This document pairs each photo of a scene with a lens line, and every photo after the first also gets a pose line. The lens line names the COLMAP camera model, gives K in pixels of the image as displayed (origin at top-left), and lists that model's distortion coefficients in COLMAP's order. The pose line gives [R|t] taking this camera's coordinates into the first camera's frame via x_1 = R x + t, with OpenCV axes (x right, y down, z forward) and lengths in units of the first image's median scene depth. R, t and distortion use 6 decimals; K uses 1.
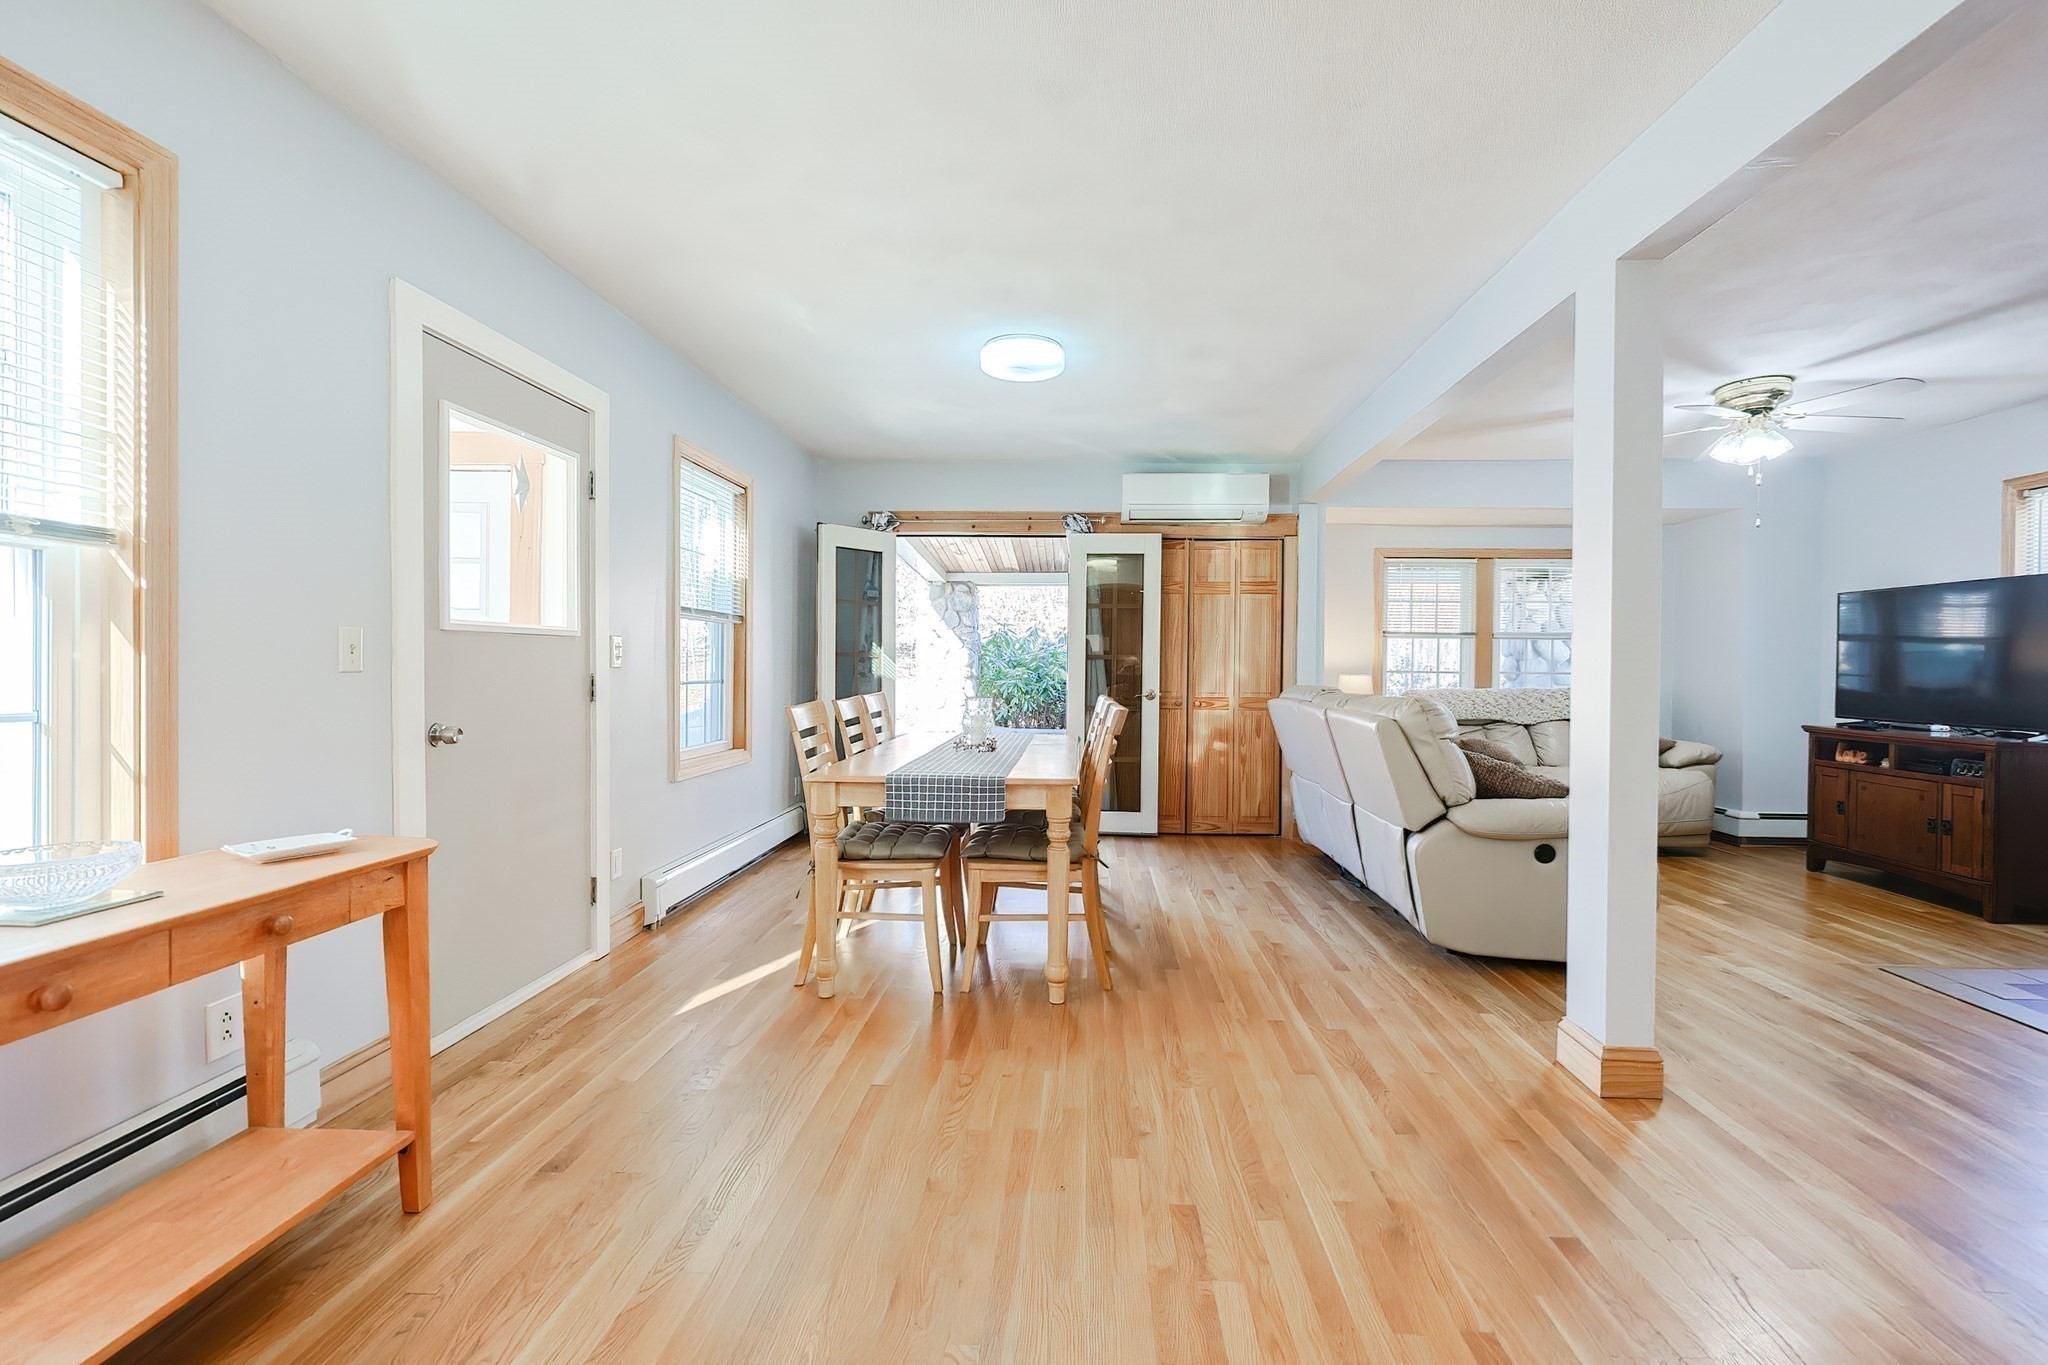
lens RADIAL K [[881.0, 0, 1042.3], [0, 881.0, 672.9], [0, 0, 1]] dist [0.001010, 0.000396]
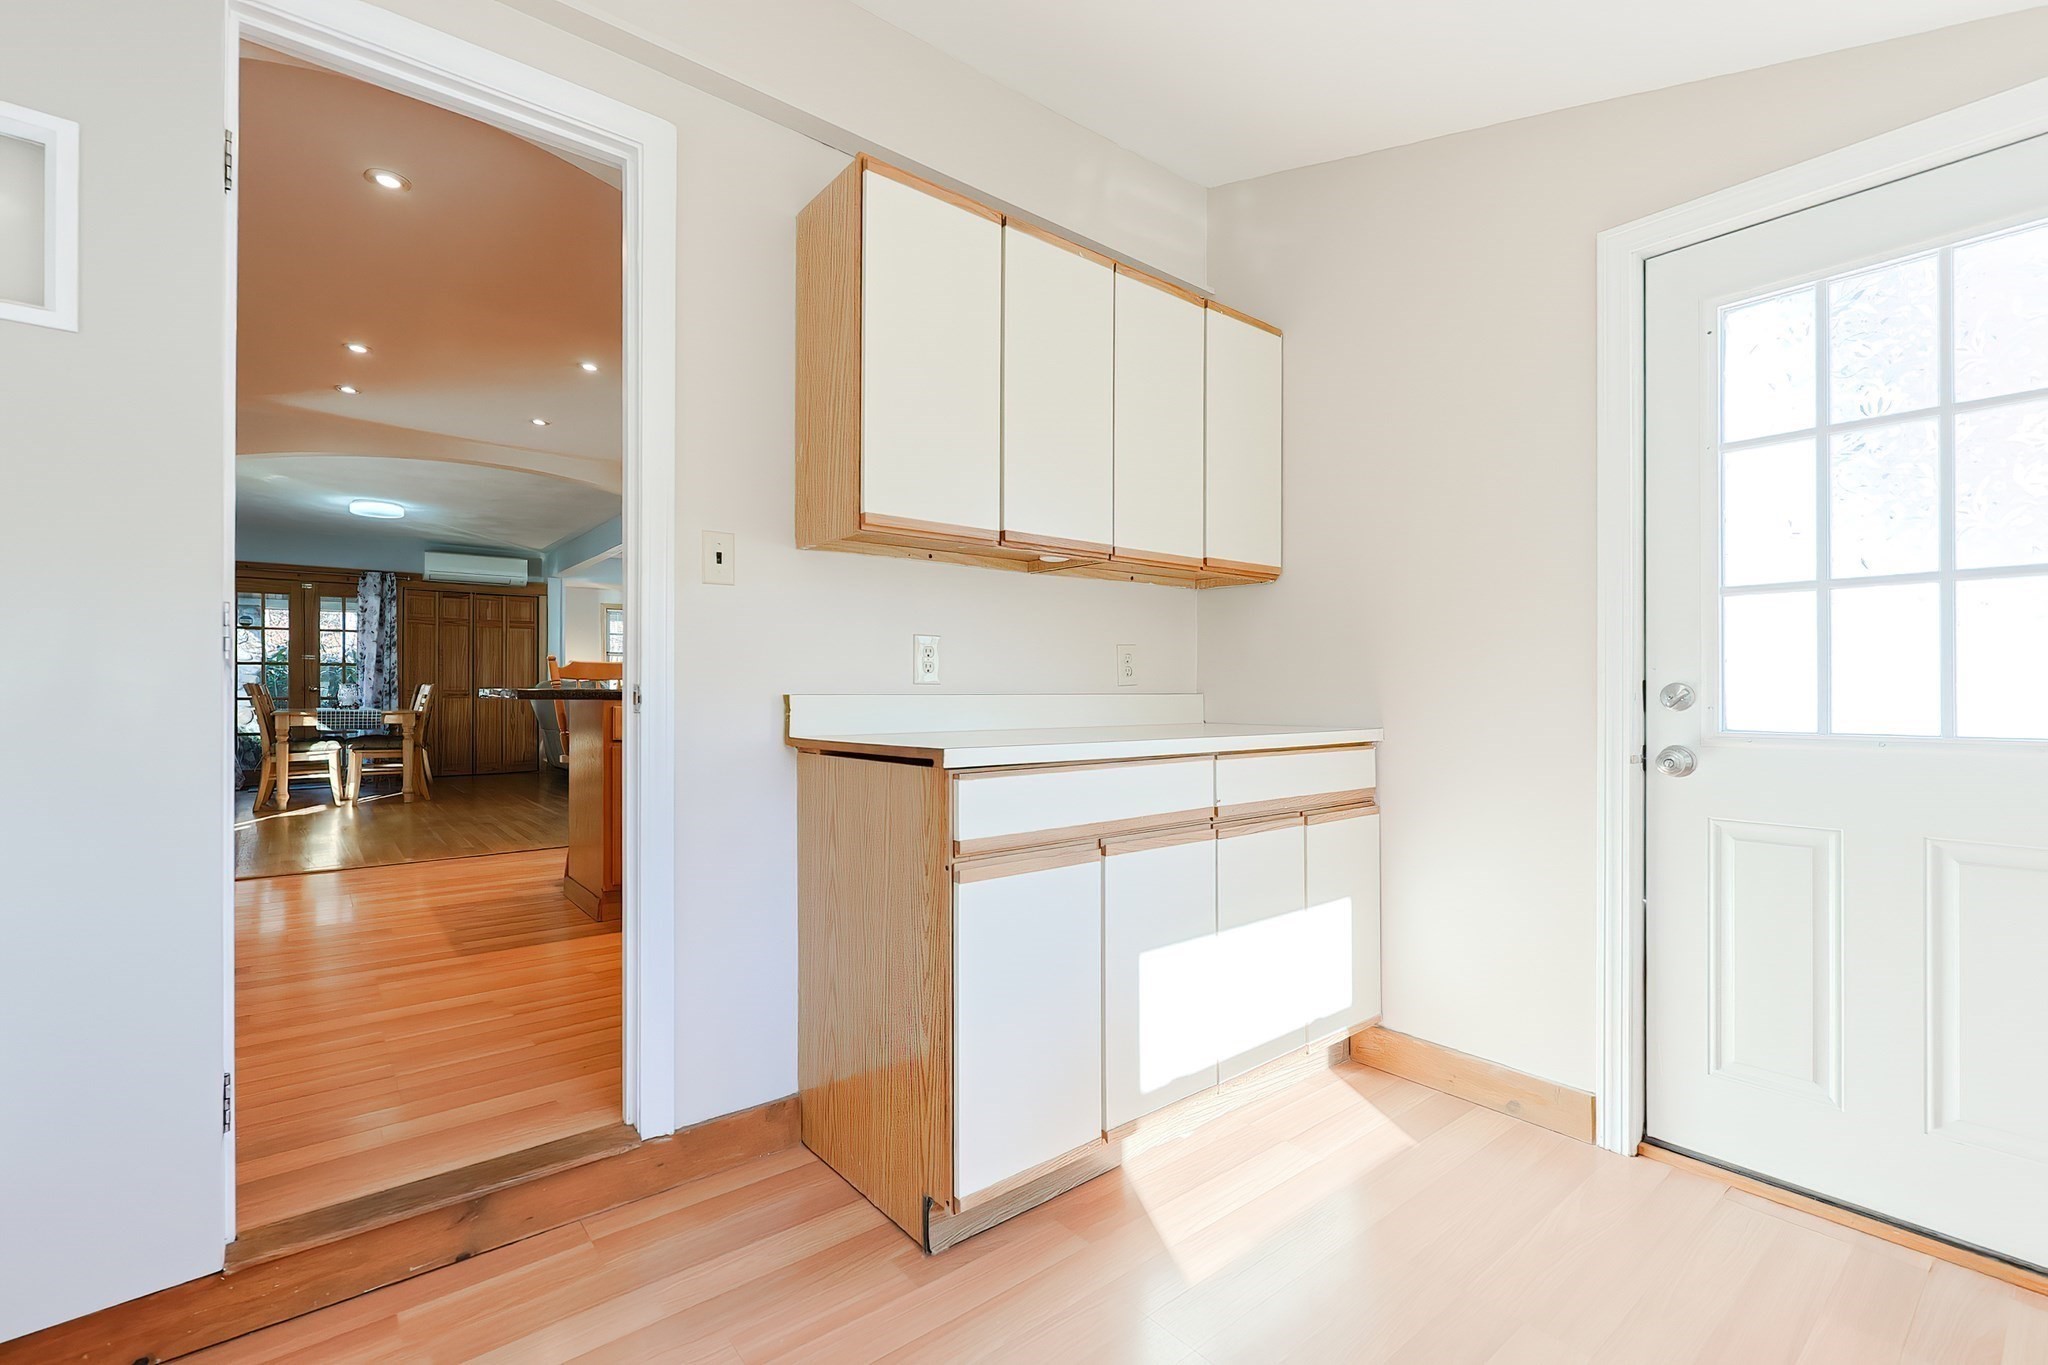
lens RADIAL K [[905.4, 0, 1030.8], [0, 905.4, 685.0], [0, 0, 1]] dist [0.022059, -0.000281]
pose [[0.739735, -0.006899, 0.672863, -0.239257], [0.013049, 0.999906, -0.004094, 0.043889], [-0.672772, 0.011809, 0.739756, -1.081822]]
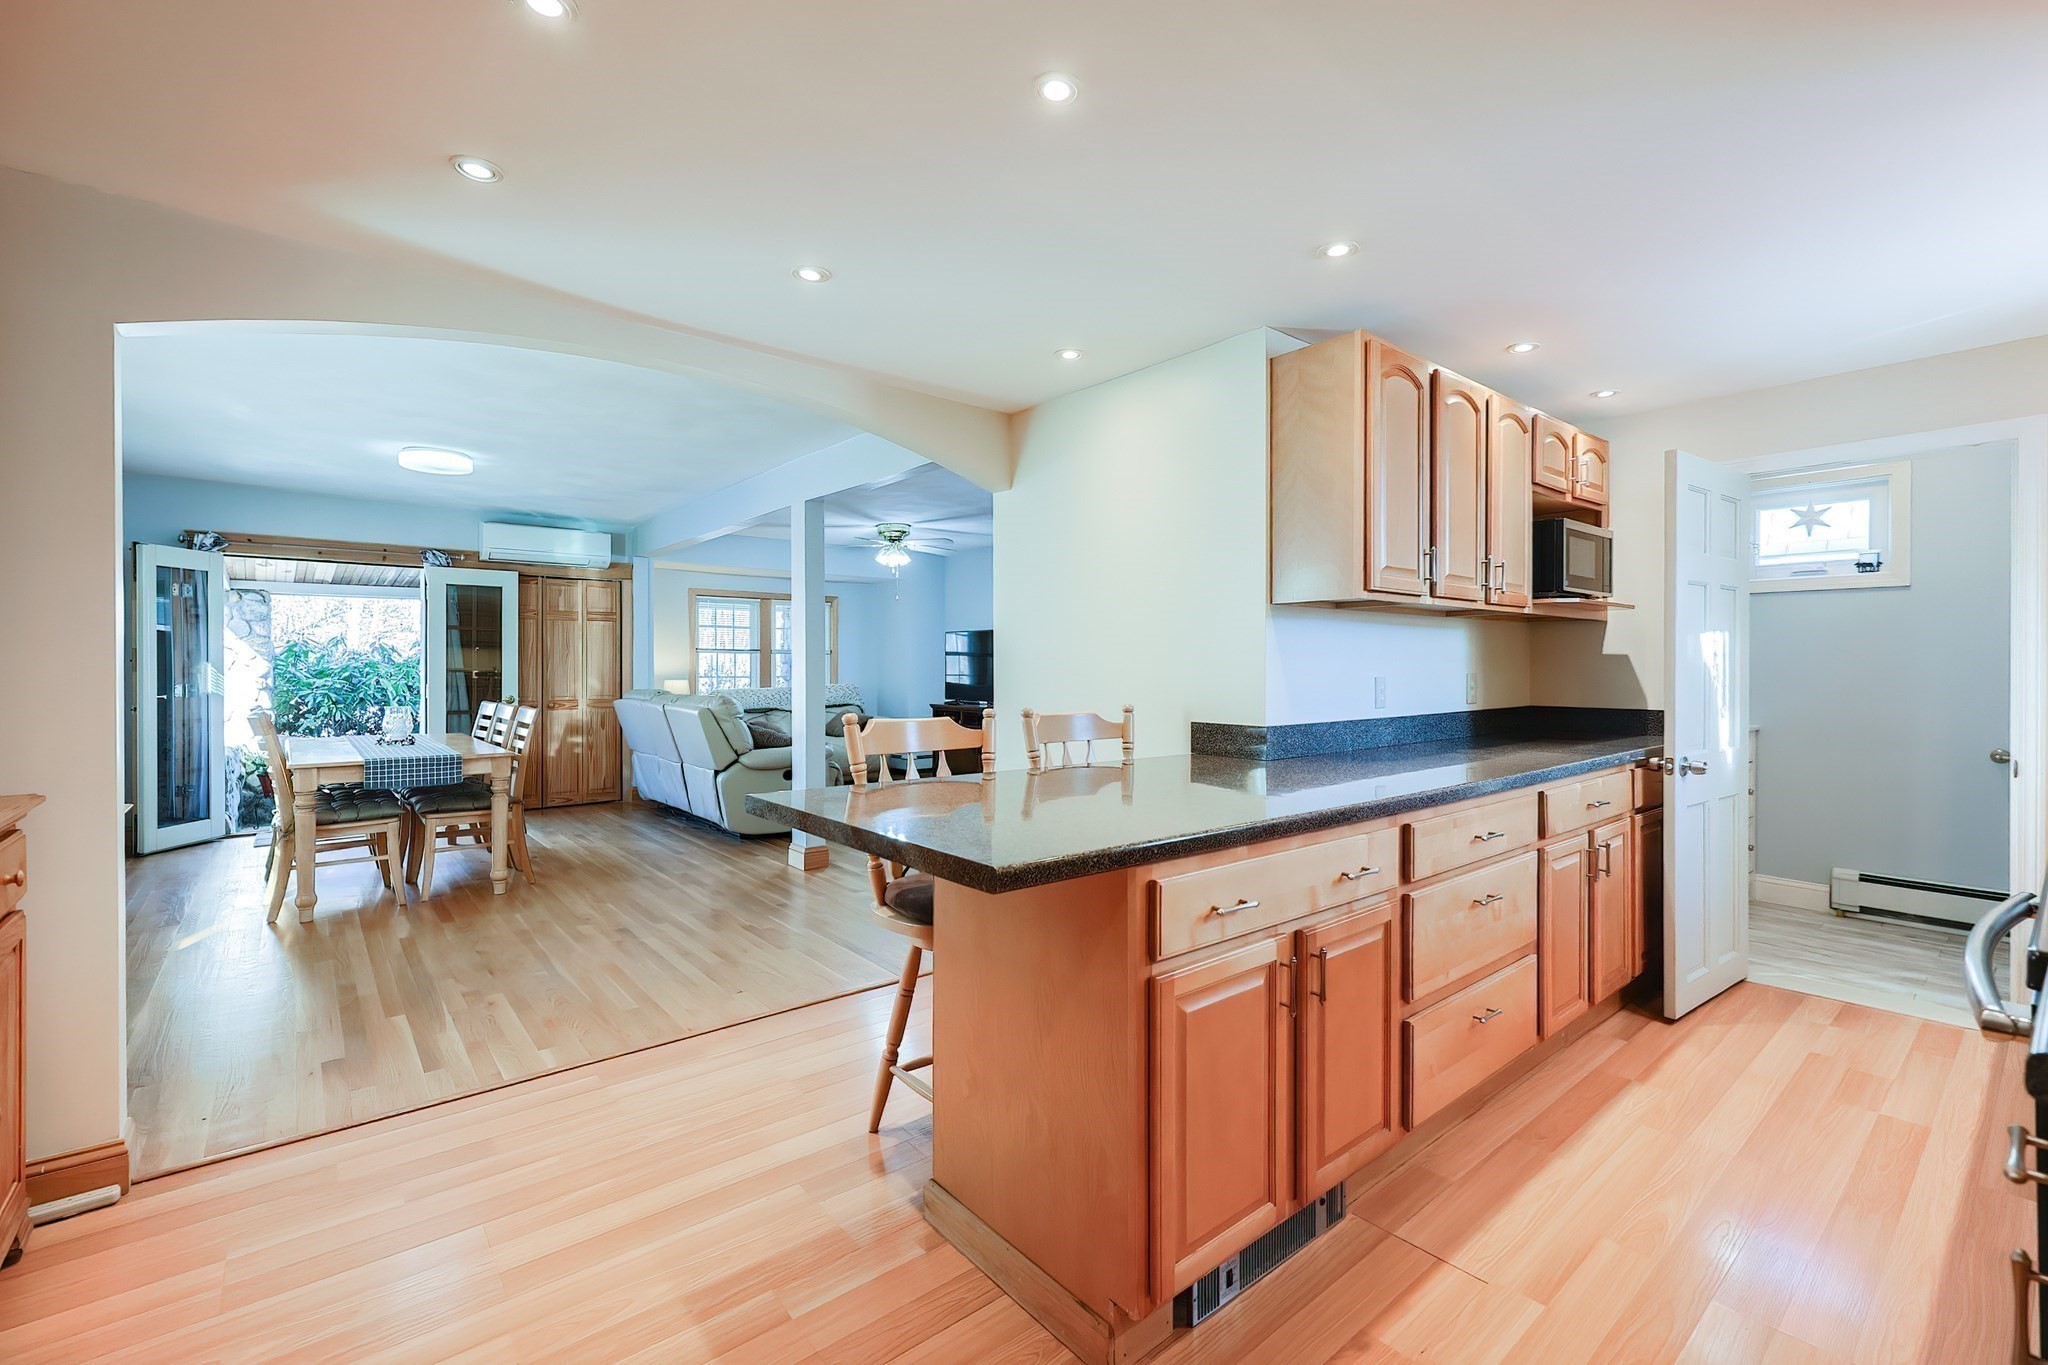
lens RADIAL K [[892.7, 0, 1076.1], [0, 892.7, 670.1], [0, 0, 1]] dist [0.002305, 0.000565]
pose [[0.710019, -0.011294, 0.704092, -0.225904], [0.011326, 0.999925, 0.004617, -0.015973], [-0.704091, 0.004696, 0.710094, -0.530572]]
